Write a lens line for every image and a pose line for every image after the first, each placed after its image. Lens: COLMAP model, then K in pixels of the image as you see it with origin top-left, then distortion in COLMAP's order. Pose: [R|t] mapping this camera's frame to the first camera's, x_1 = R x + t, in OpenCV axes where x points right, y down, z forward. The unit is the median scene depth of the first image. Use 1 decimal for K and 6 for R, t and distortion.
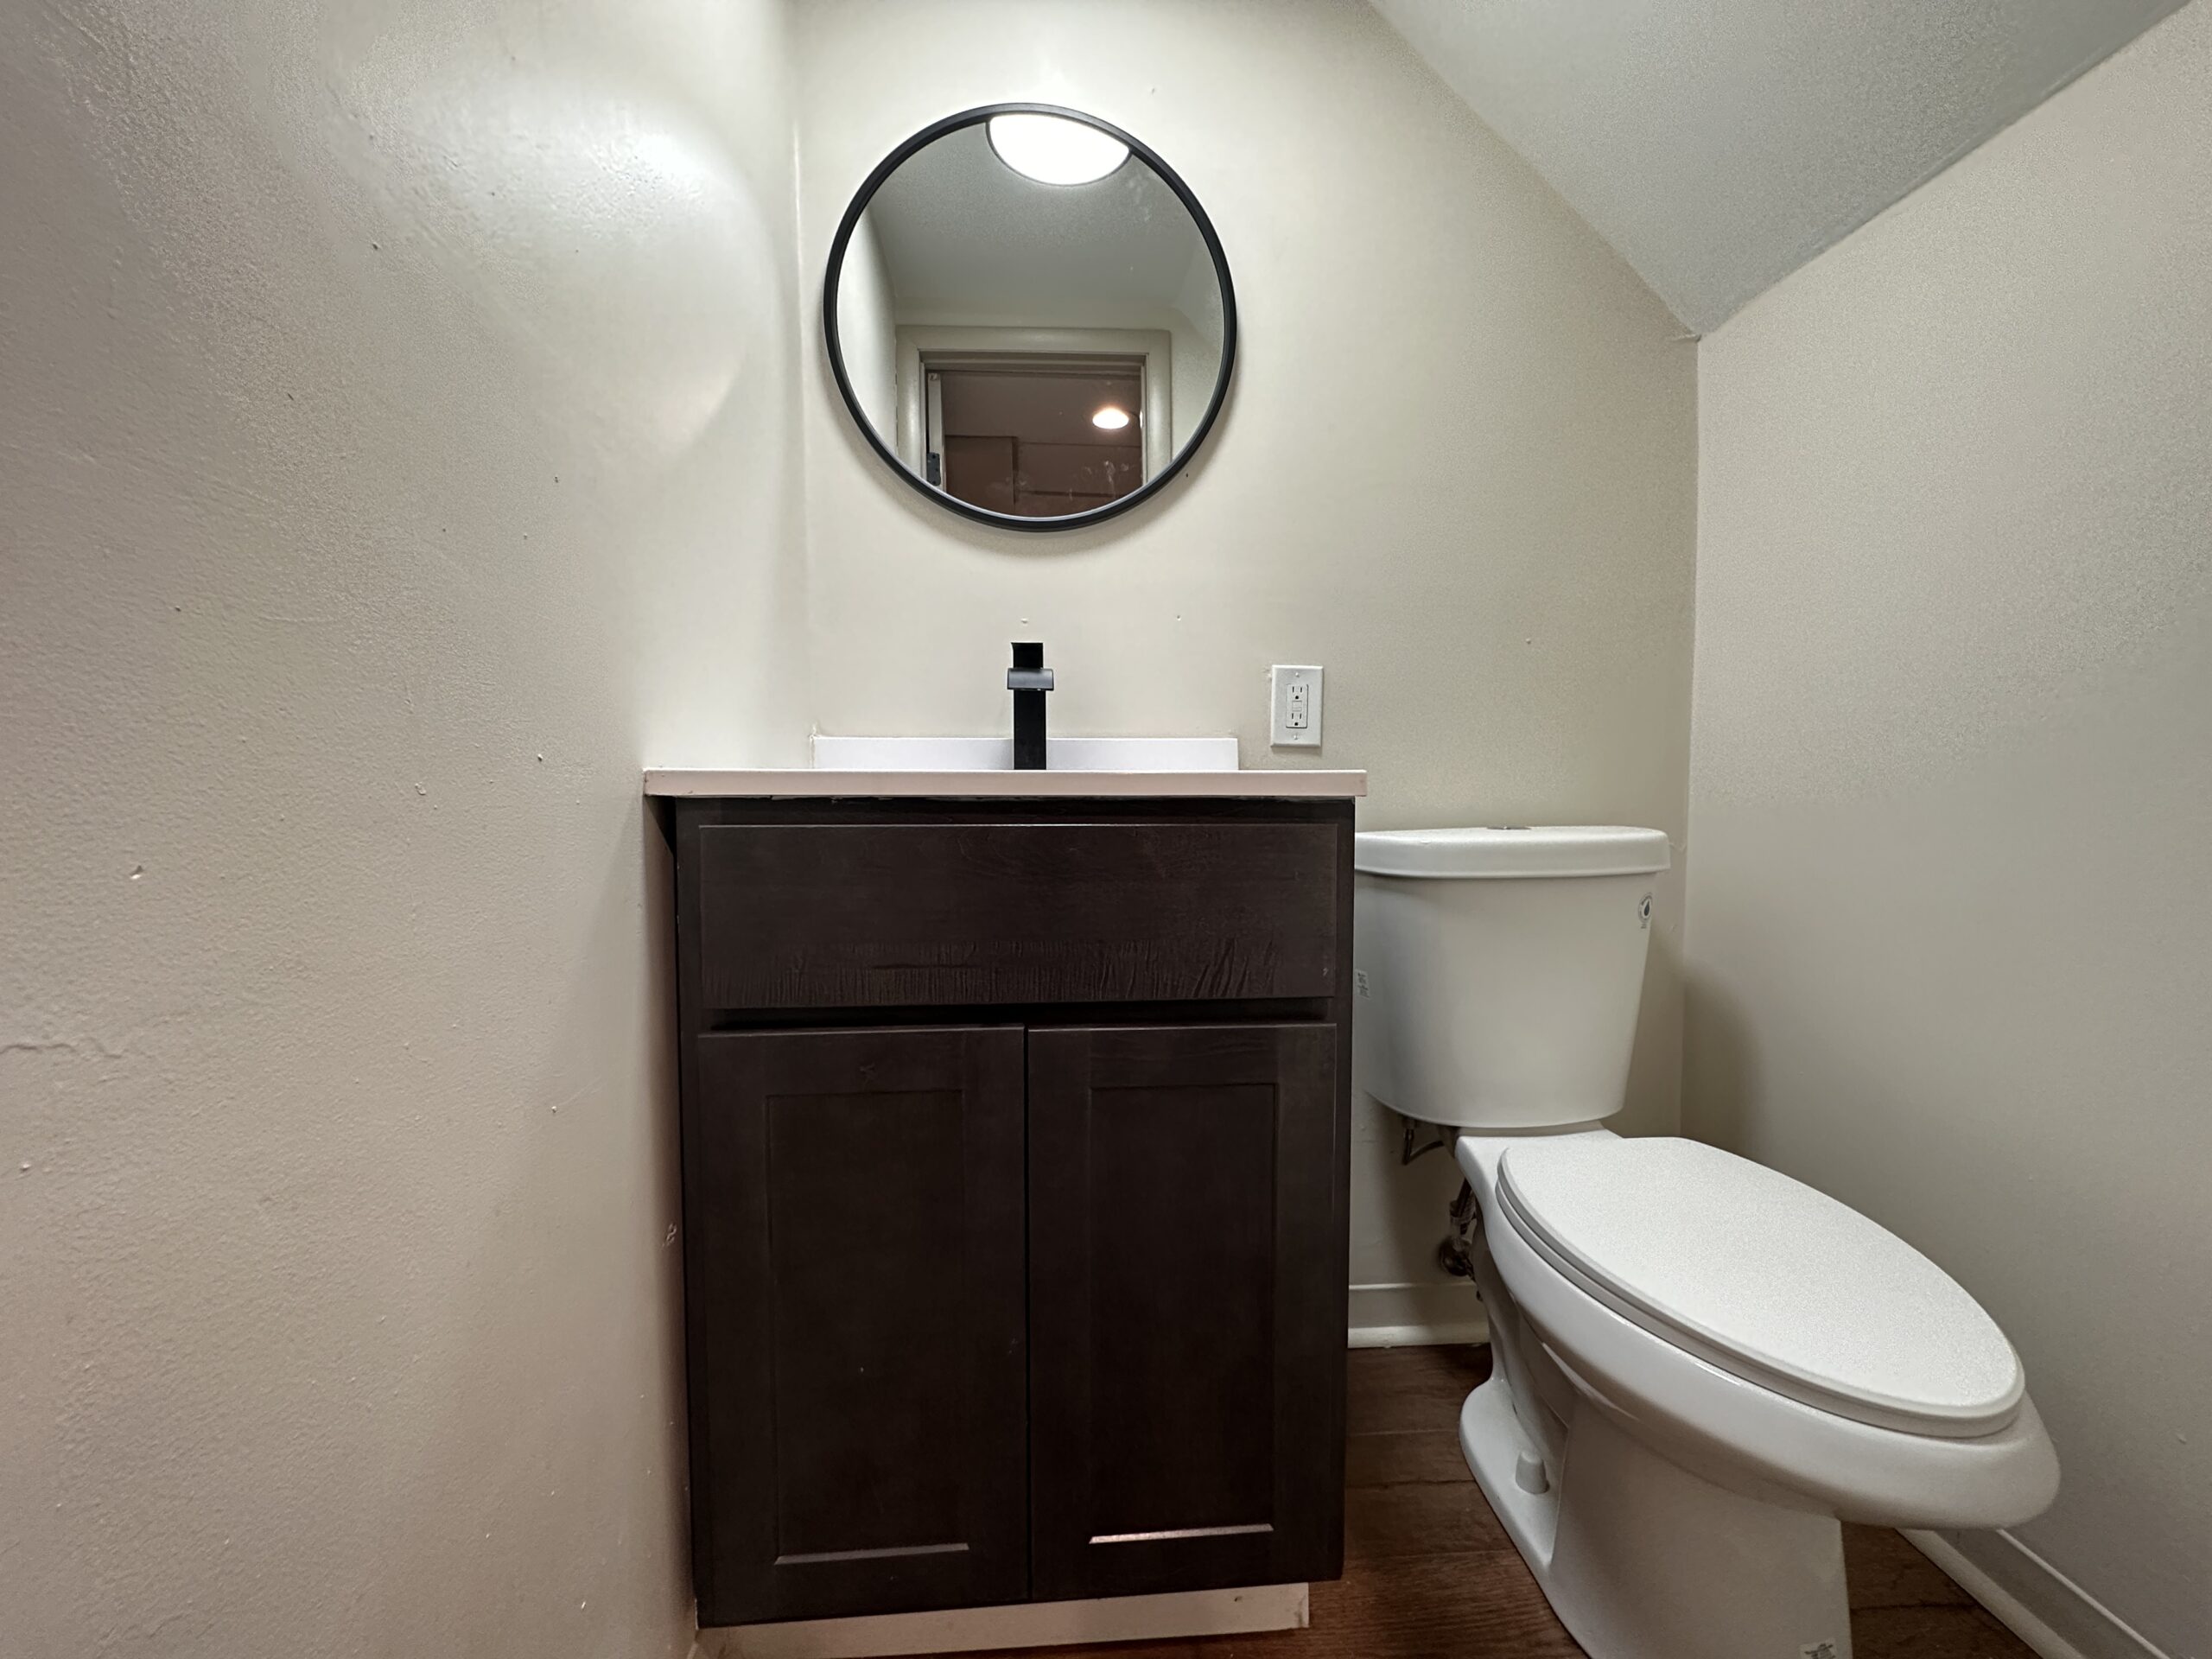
lens RADIAL K [[879.9, 0, 1101.9], [0, 879.9, 828.3], [0, 0, 1]] dist [-0.002640, 0.000086]
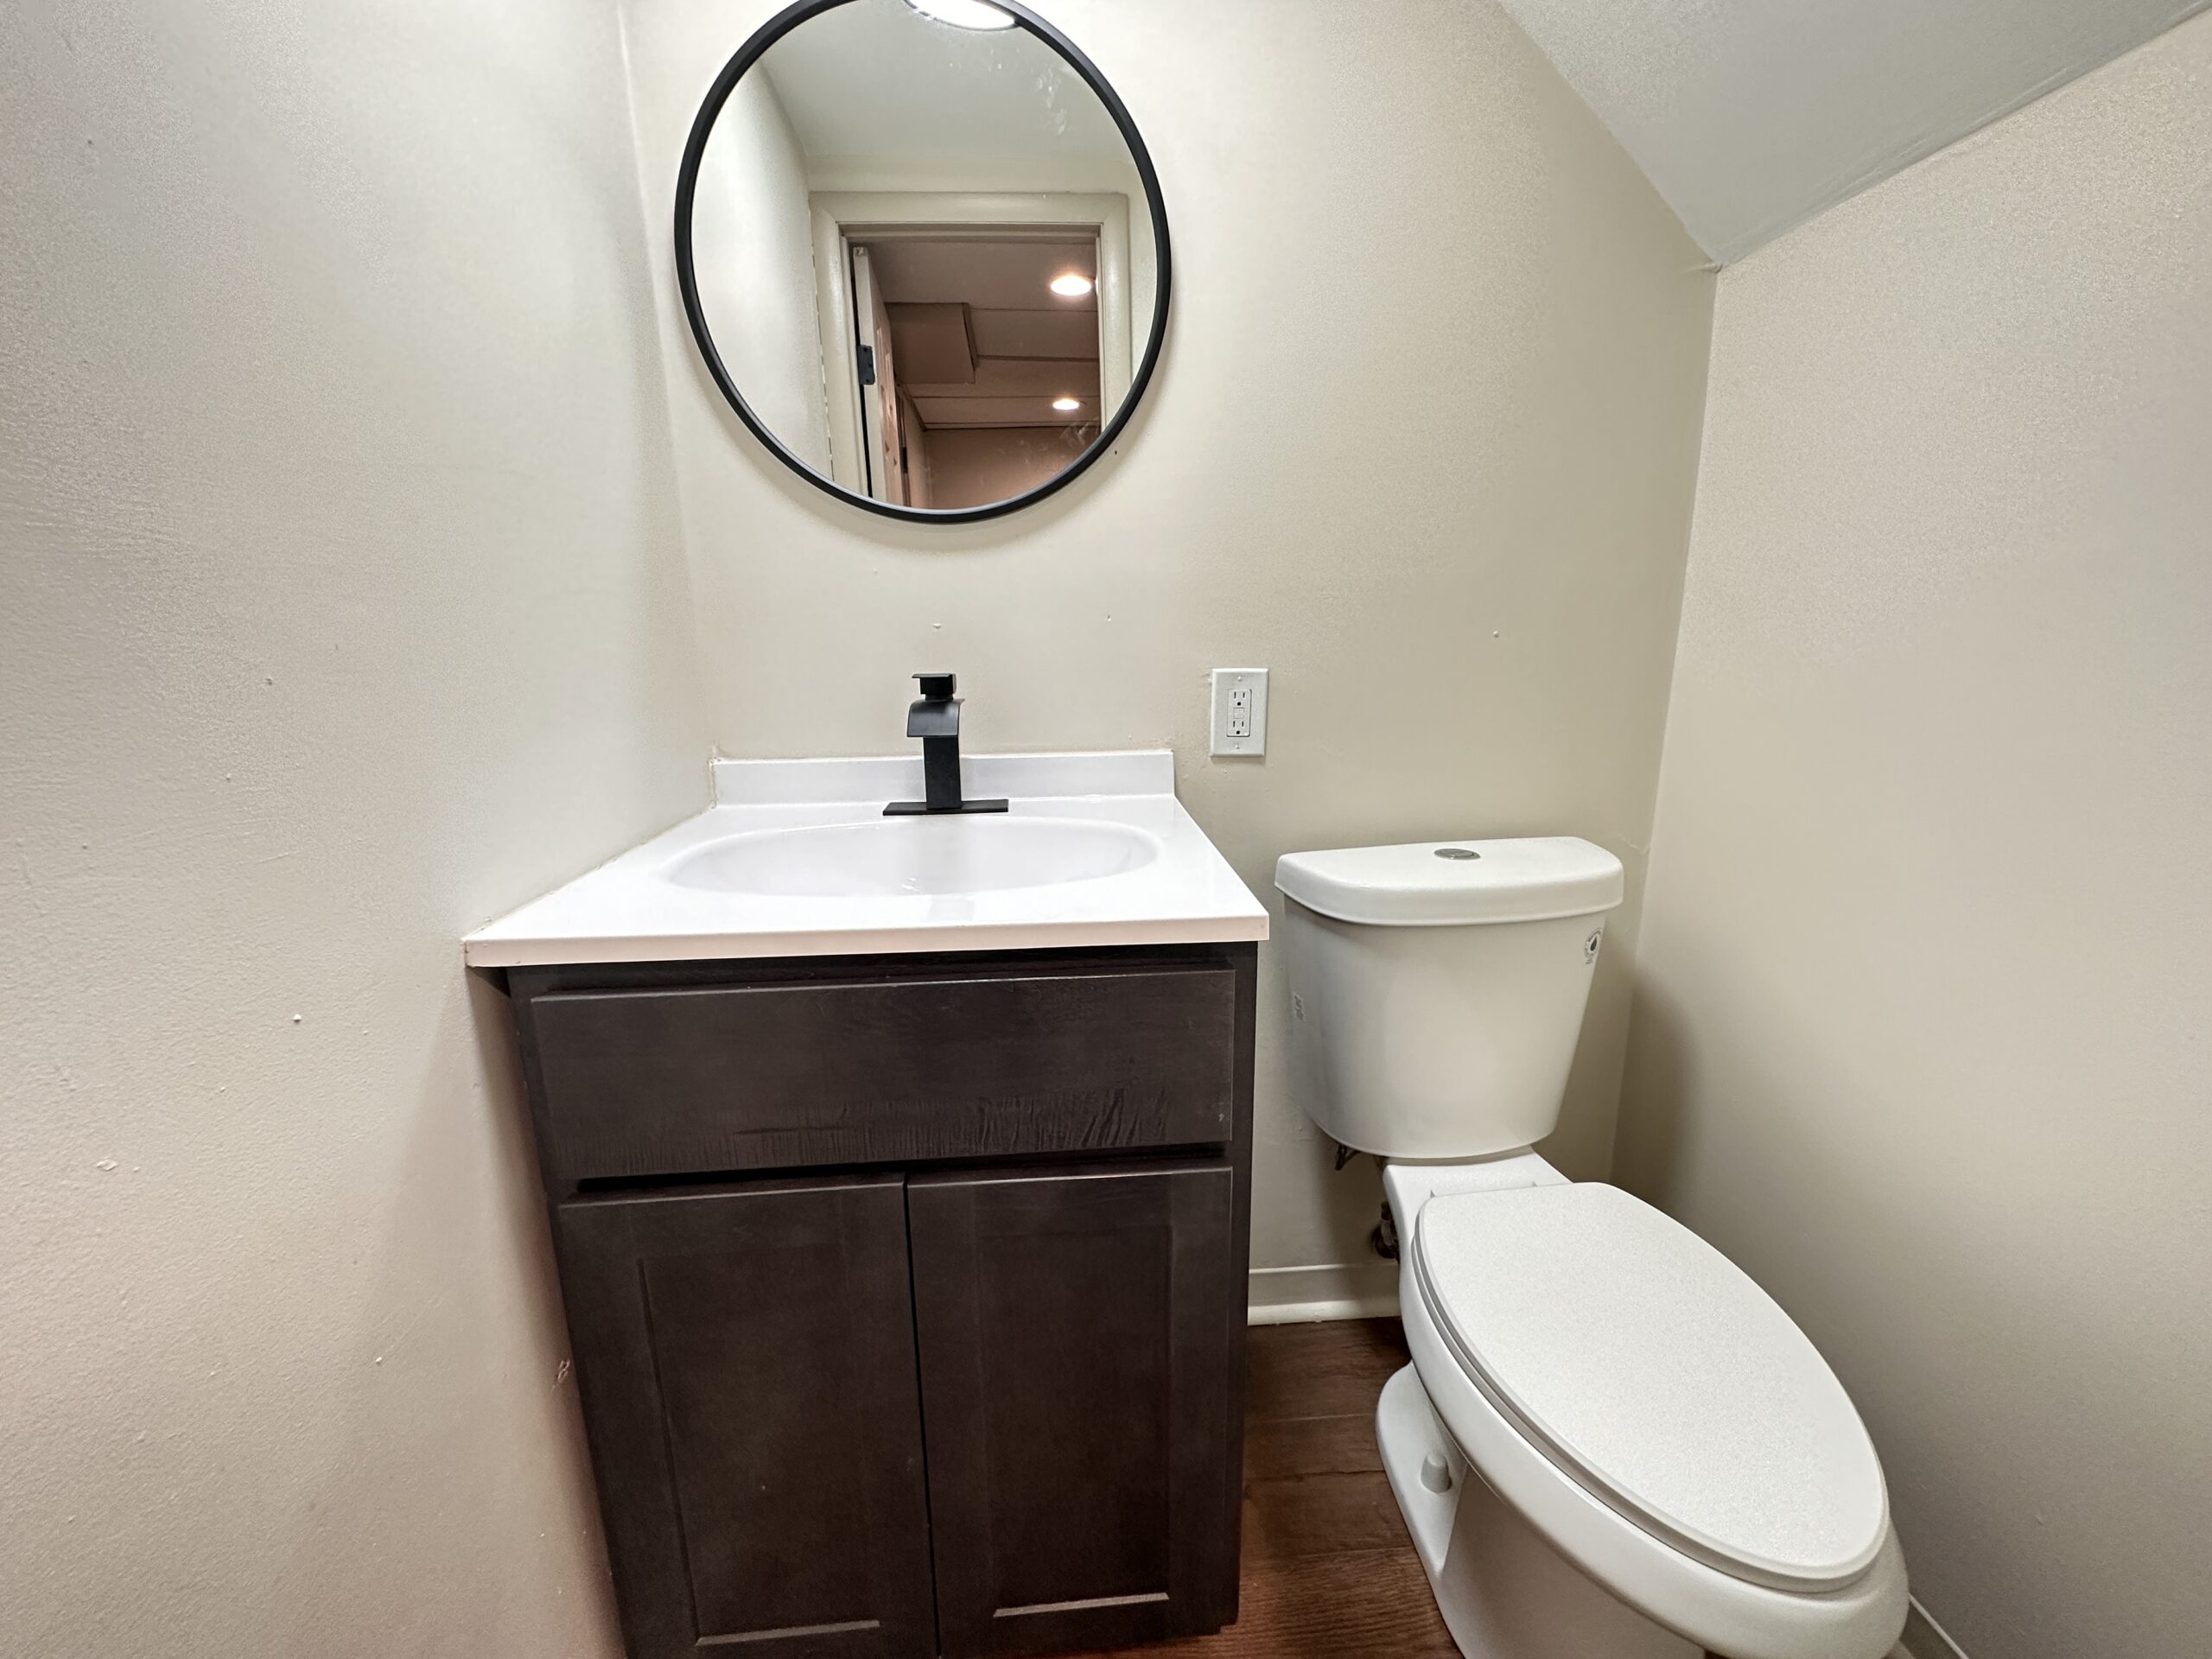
lens RADIAL K [[879.9, 0, 1101.8], [0, 879.9, 829.5], [0, 0, 1]] dist [-0.002640, 0.000086]
pose [[0.999914, -0.013074, 0.000482, 0.092925], [0.012785, 0.984300, 0.176039, -0.223789], [-0.002776, -0.176018, 0.984383, 0.088280]]
